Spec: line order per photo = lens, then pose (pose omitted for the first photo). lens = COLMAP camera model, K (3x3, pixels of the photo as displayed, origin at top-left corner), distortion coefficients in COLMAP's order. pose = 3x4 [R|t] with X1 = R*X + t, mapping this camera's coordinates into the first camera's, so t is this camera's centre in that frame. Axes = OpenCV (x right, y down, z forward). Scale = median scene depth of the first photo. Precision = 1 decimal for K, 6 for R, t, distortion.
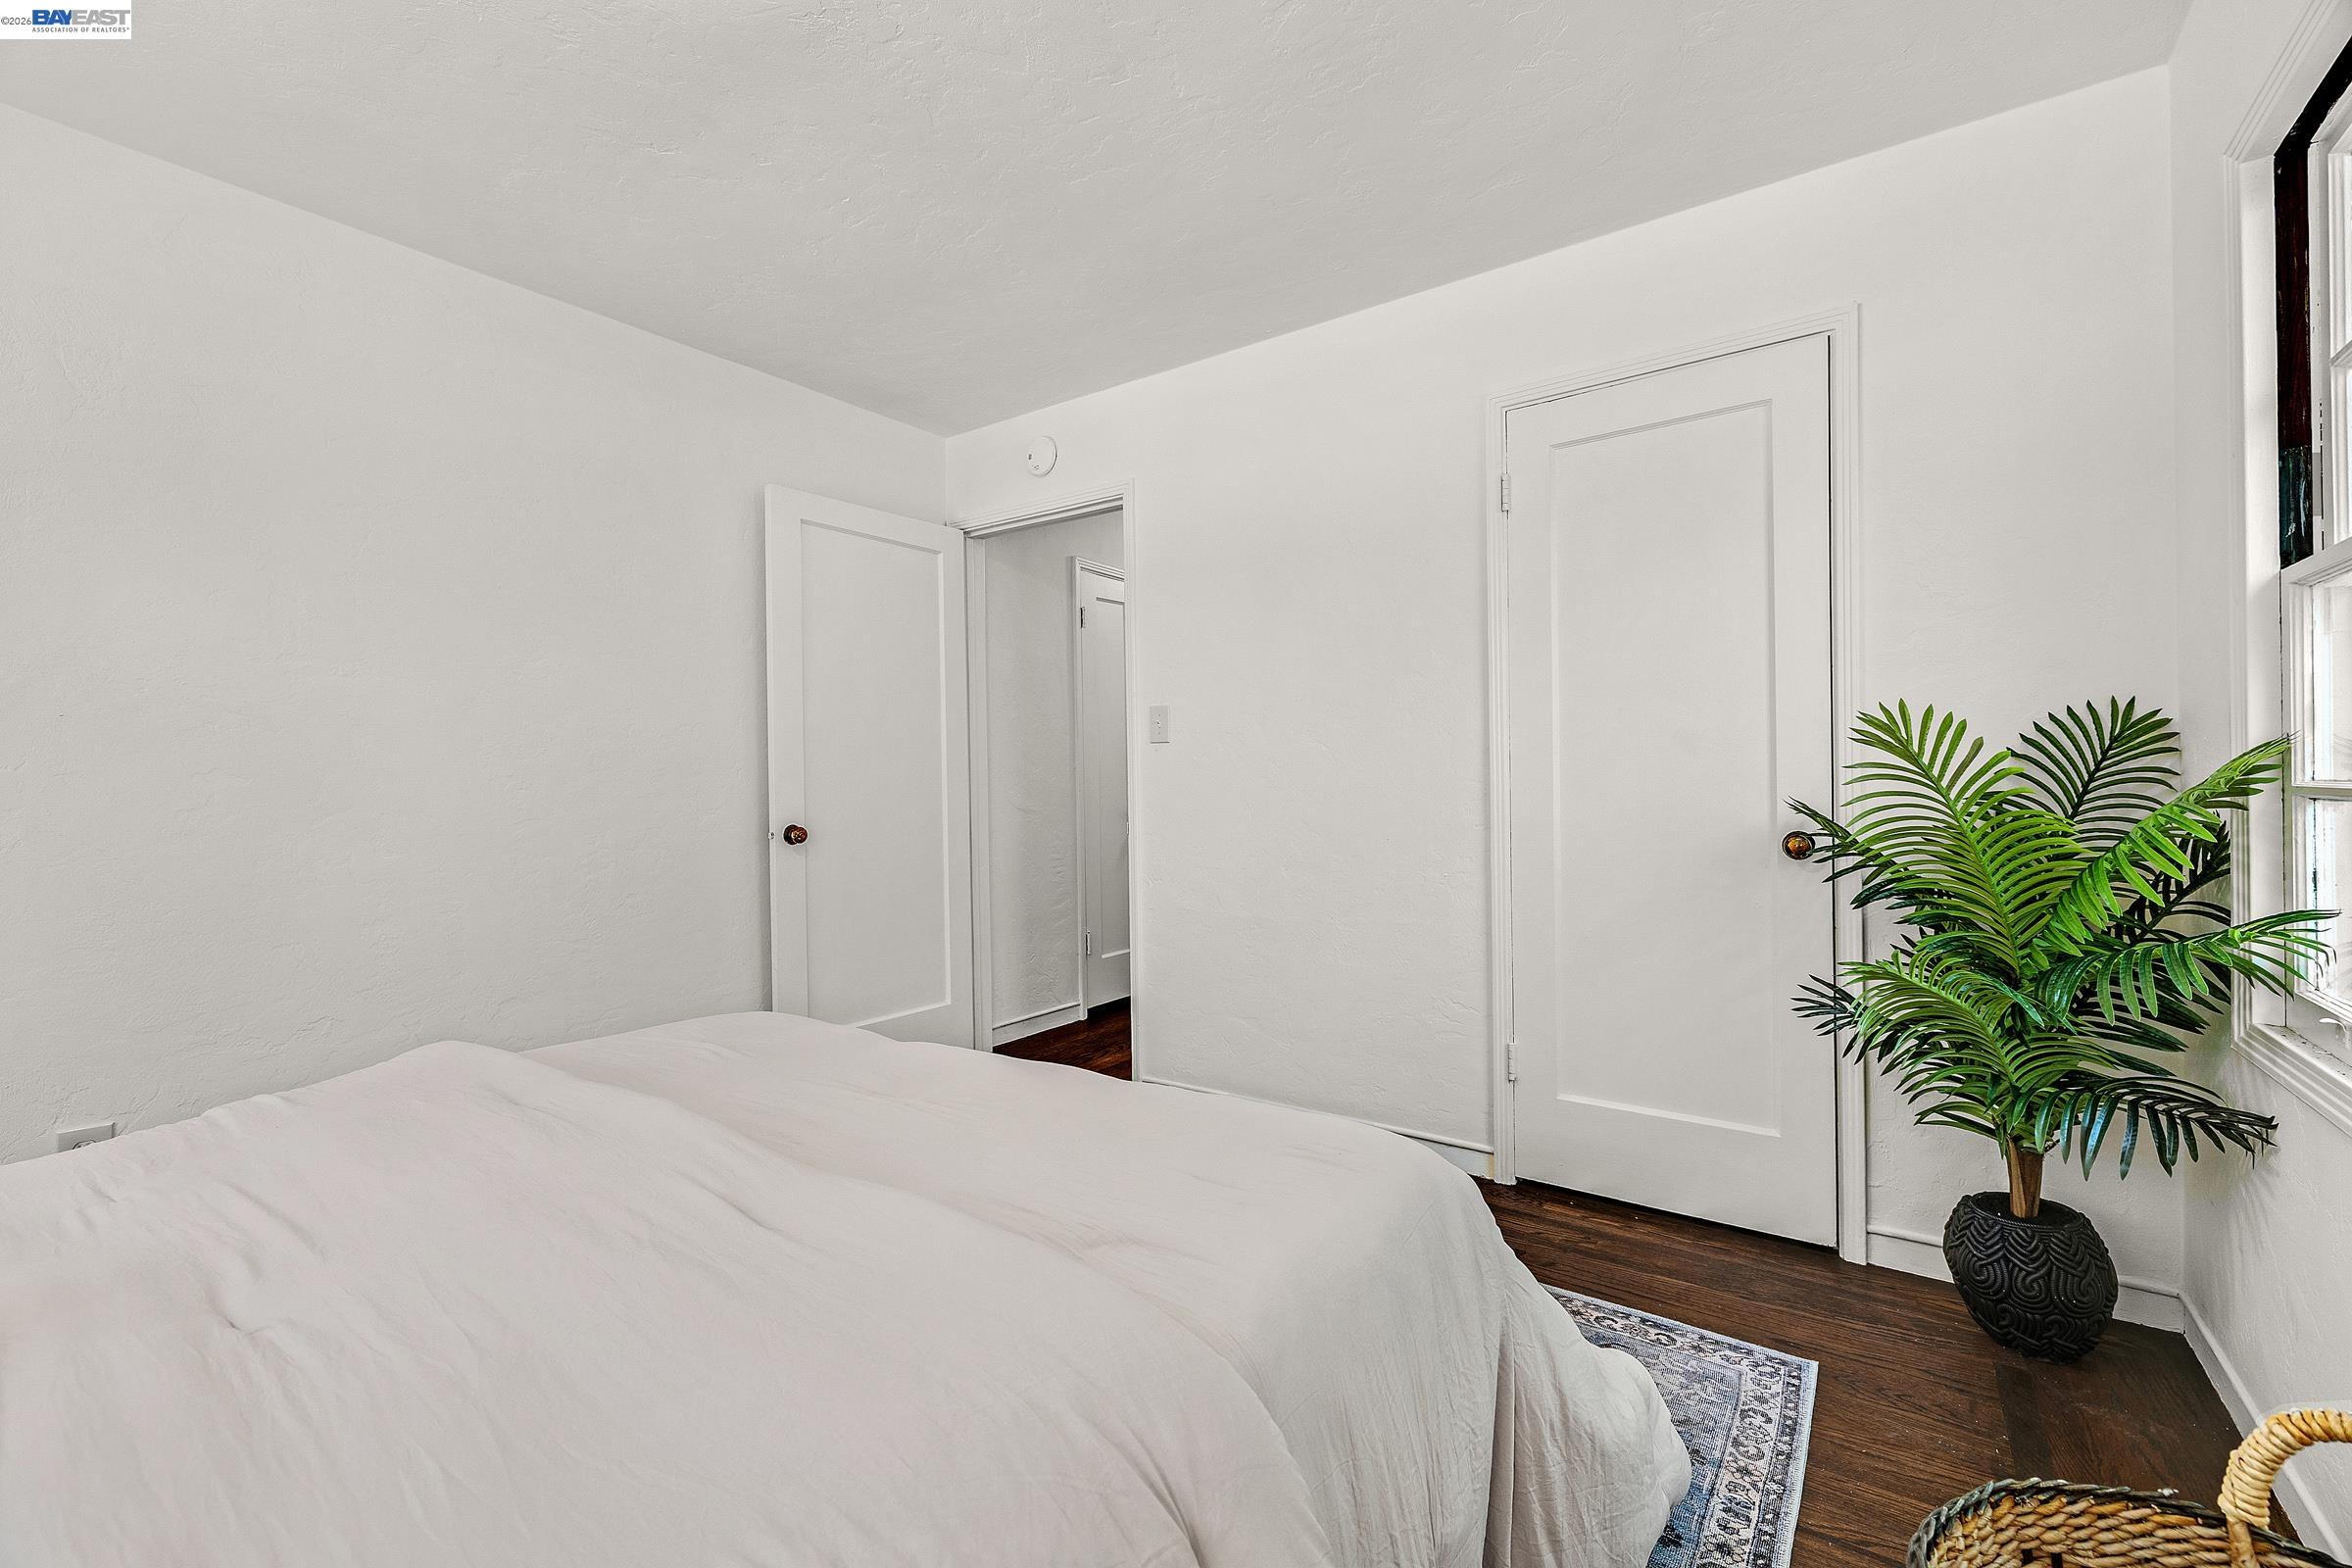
lens RADIAL K [[980.7, 0, 1184.4], [0, 980.7, 786.8], [0, 0, 1]] dist [0.001561, 0.000817]
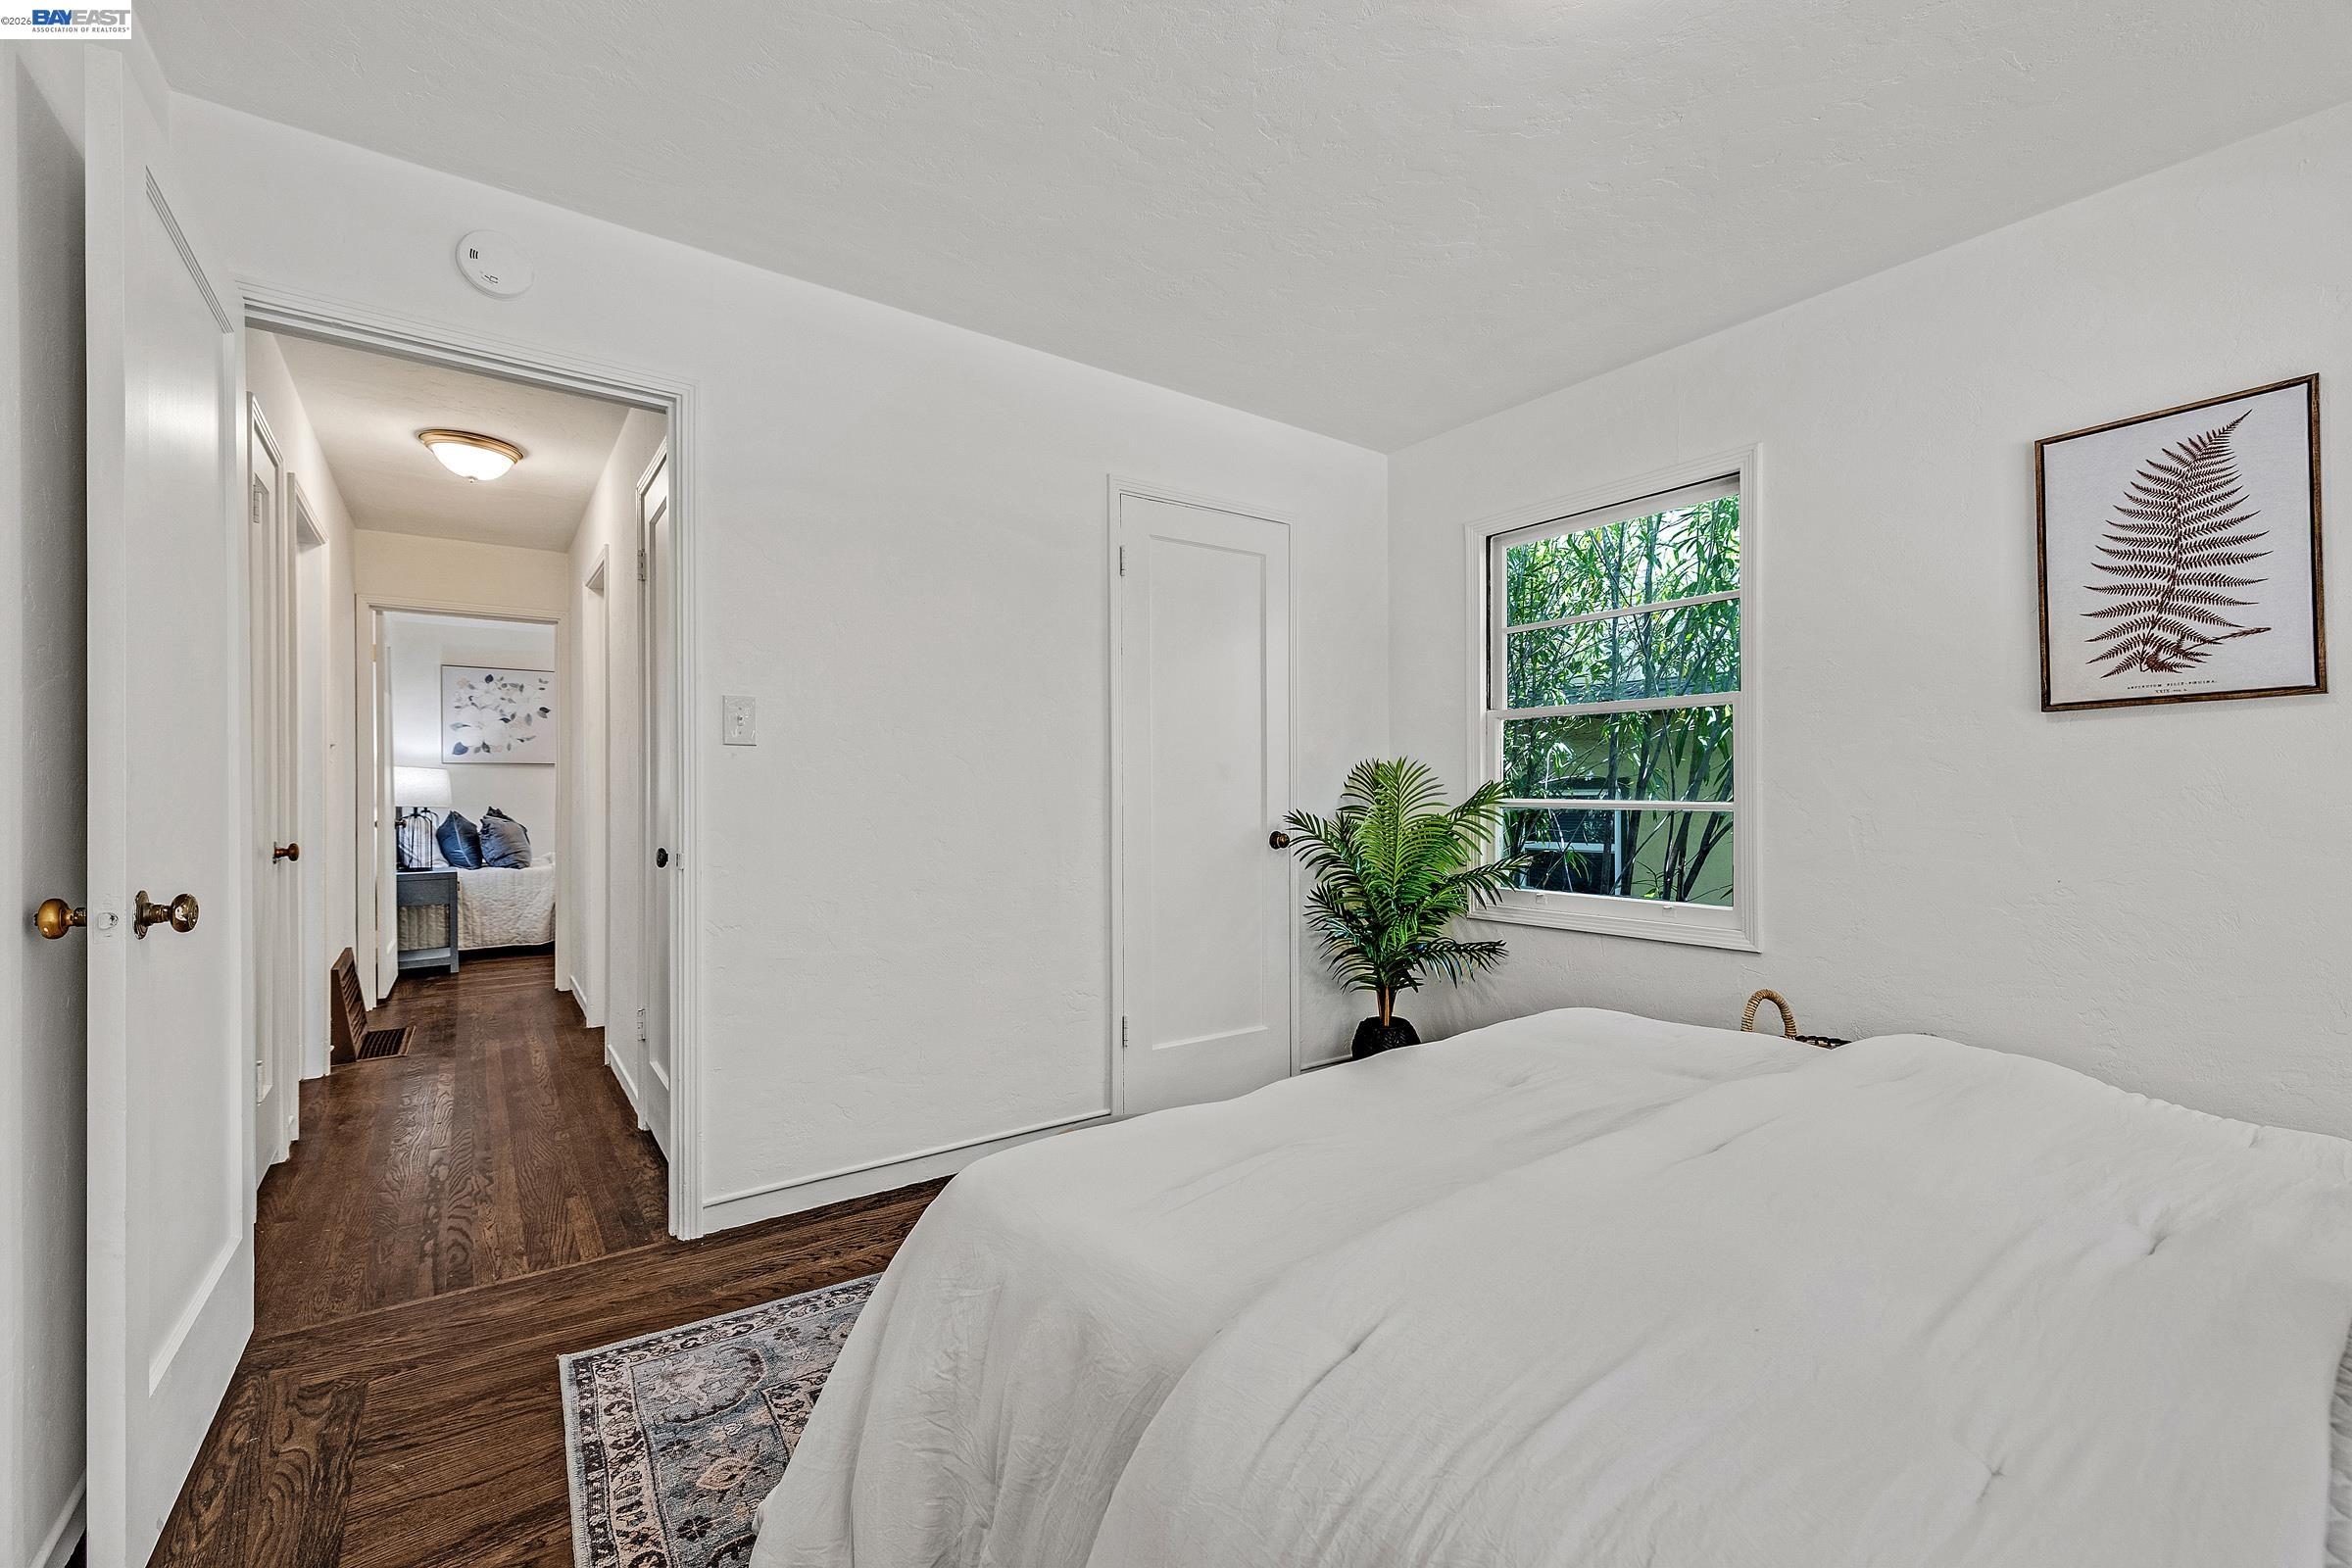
lens RADIAL K [[980.7, 0, 1172.5], [0, 980.7, 793.0], [0, 0, 1]] dist [0.001561, 0.000817]
pose [[0.324962, 0.014006, 0.945623, -0.874583], [0.003652, 0.999864, -0.016064, 0.006987], [-0.945720, 0.008674, 0.324867, 0.604583]]
